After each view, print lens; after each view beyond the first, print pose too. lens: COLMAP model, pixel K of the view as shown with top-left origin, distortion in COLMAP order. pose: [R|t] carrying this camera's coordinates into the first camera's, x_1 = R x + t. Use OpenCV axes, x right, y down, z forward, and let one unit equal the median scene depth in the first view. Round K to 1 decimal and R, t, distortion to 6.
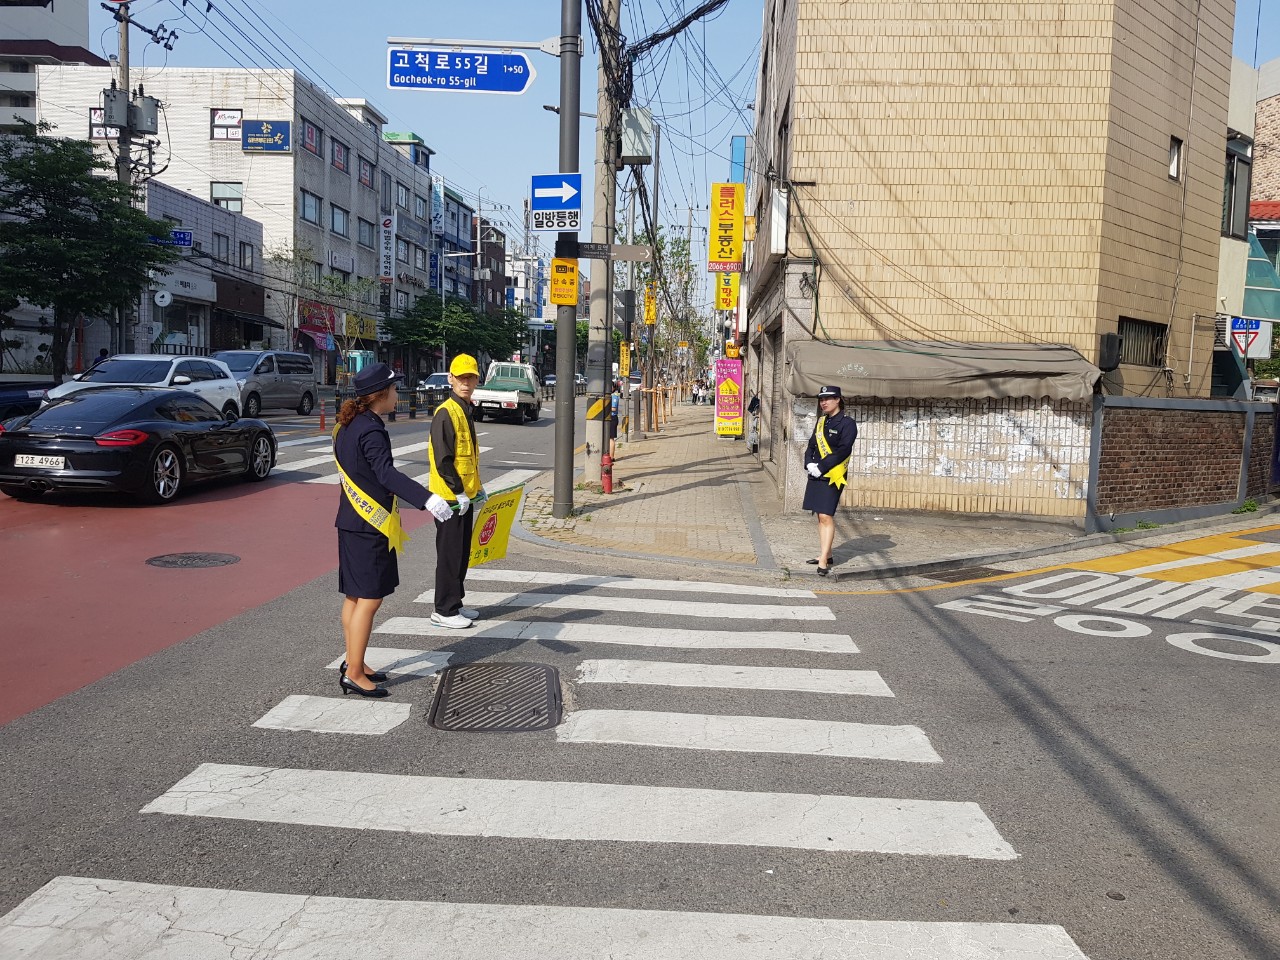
lens RADIAL K [[998.7, 0, 657.2], [0, 998.7, 465.6], [0, 0, 1]] dist [0.062858, -0.102321]
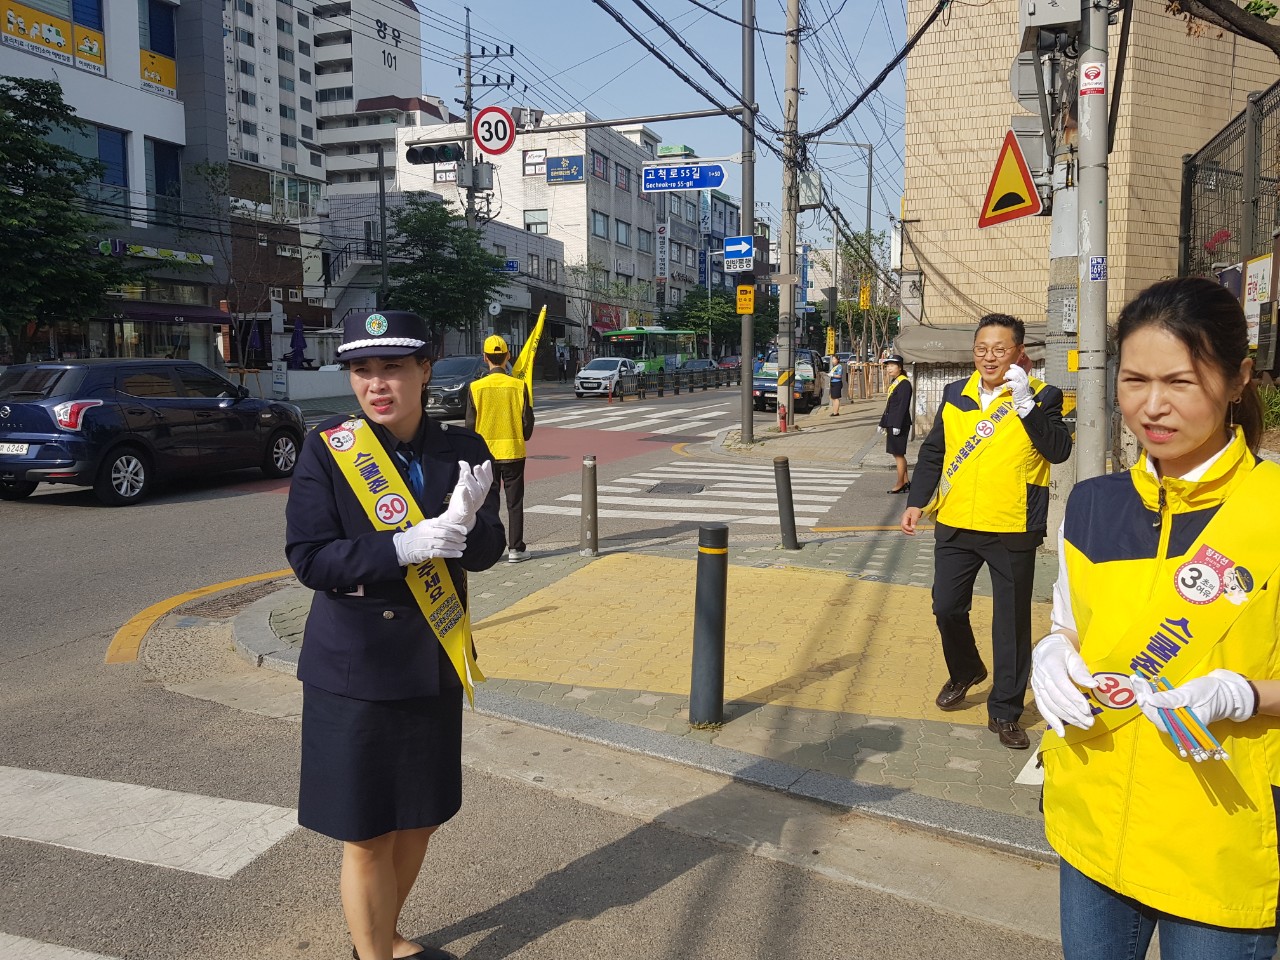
lens RADIAL K [[998.7, 0, 639.0], [0, 998.7, 469.3], [0, 0, 1]] dist [0.062858, -0.102321]
pose [[0.956726, -0.005545, -0.290938, 0.189971], [0.011919, 0.999726, 0.020141, 0.052699], [0.290746, -0.022737, 0.956530, -0.555249]]
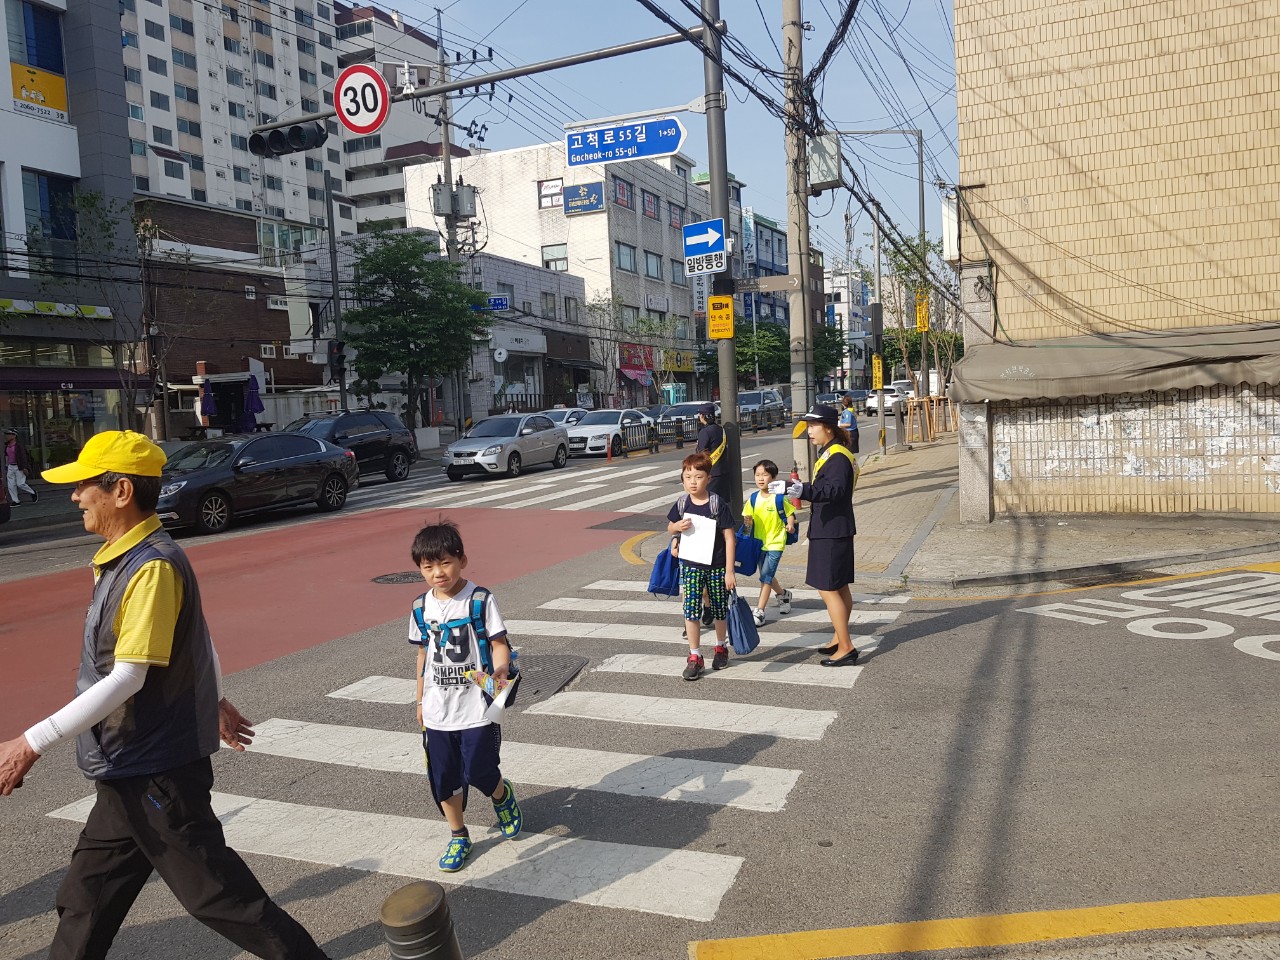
lens RADIAL K [[998.7, 0, 641.5], [0, 998.7, 478.6], [0, 0, 1]] dist [0.062858, -0.102321]
pose [[0.932924, -0.054663, -0.355899, 0.178308], [0.053032, 0.998490, -0.014347, 0.002264], [0.356146, -0.005490, 0.934414, -0.043272]]
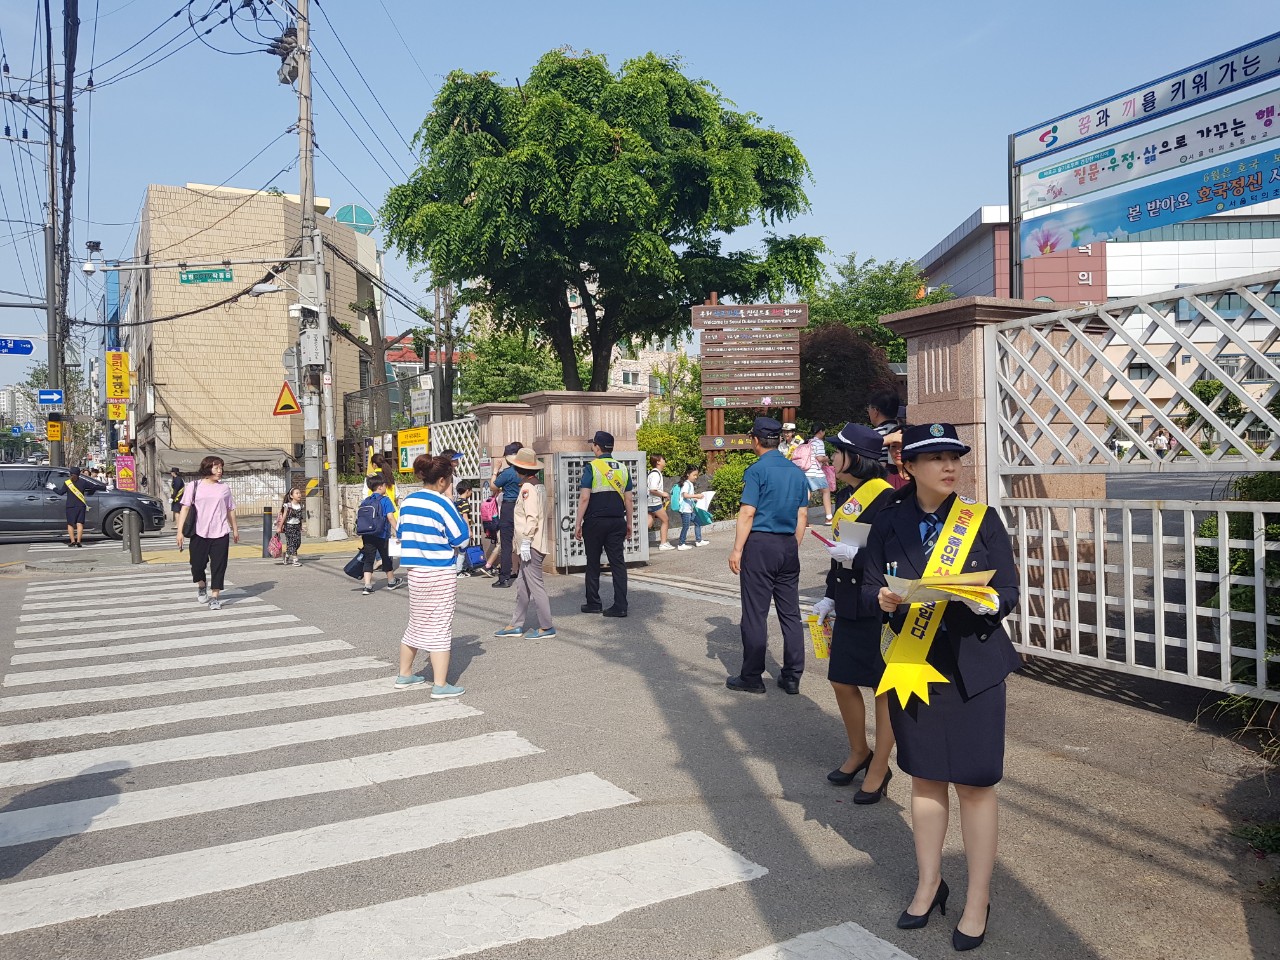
lens RADIAL K [[998.7, 0, 640.5], [0, 998.7, 475.4], [0, 0, 1]] dist [0.062858, -0.102321]
pose [[0.847844, -0.050189, 0.527865, -0.160482], [0.086945, 0.995195, -0.045027, 0.139230], [-0.523069, 0.084071, 0.848134, -1.594813]]
